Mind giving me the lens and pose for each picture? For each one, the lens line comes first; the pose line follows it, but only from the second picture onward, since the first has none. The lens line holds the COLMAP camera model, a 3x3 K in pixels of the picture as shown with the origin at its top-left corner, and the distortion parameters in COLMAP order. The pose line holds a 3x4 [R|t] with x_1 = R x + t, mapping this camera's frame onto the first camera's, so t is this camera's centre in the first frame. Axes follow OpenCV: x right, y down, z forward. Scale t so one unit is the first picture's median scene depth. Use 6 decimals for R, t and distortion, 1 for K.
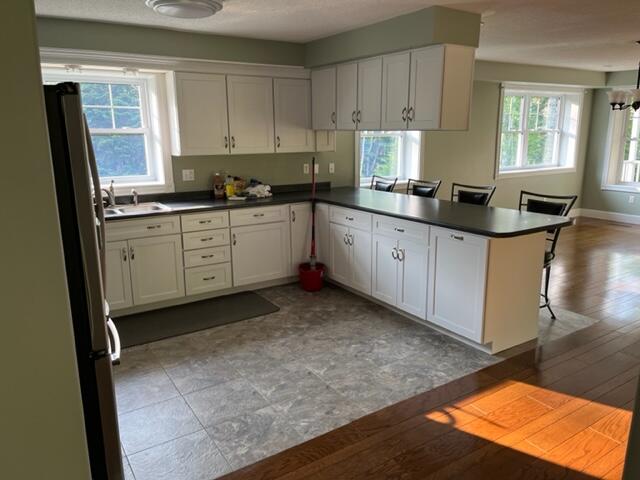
lens RADIAL K [[482.9, 0, 323.5], [0, 482.9, 237.4], [0, 0, 1]] dist [0.043246, -0.060520]
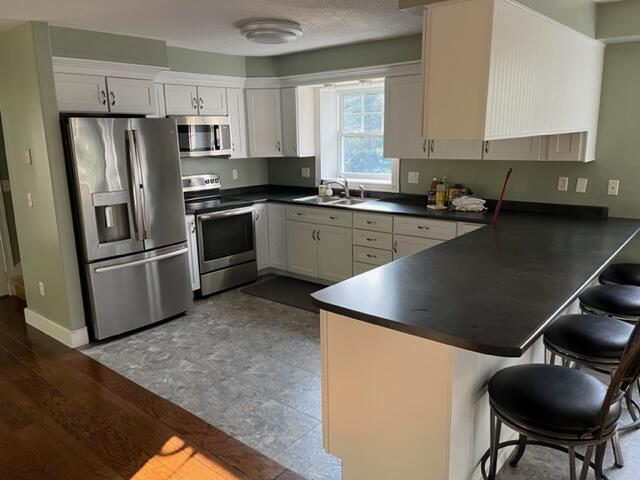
lens RADIAL K [[482.9, 0, 321.5], [0, 482.9, 245.1], [0, 0, 1]] dist [0.043246, -0.060520]
pose [[0.296633, 0.213910, -0.930726, 0.709632], [-0.186022, 0.968865, 0.163388, -0.136925], [0.936699, 0.124669, 0.327189, 0.574718]]
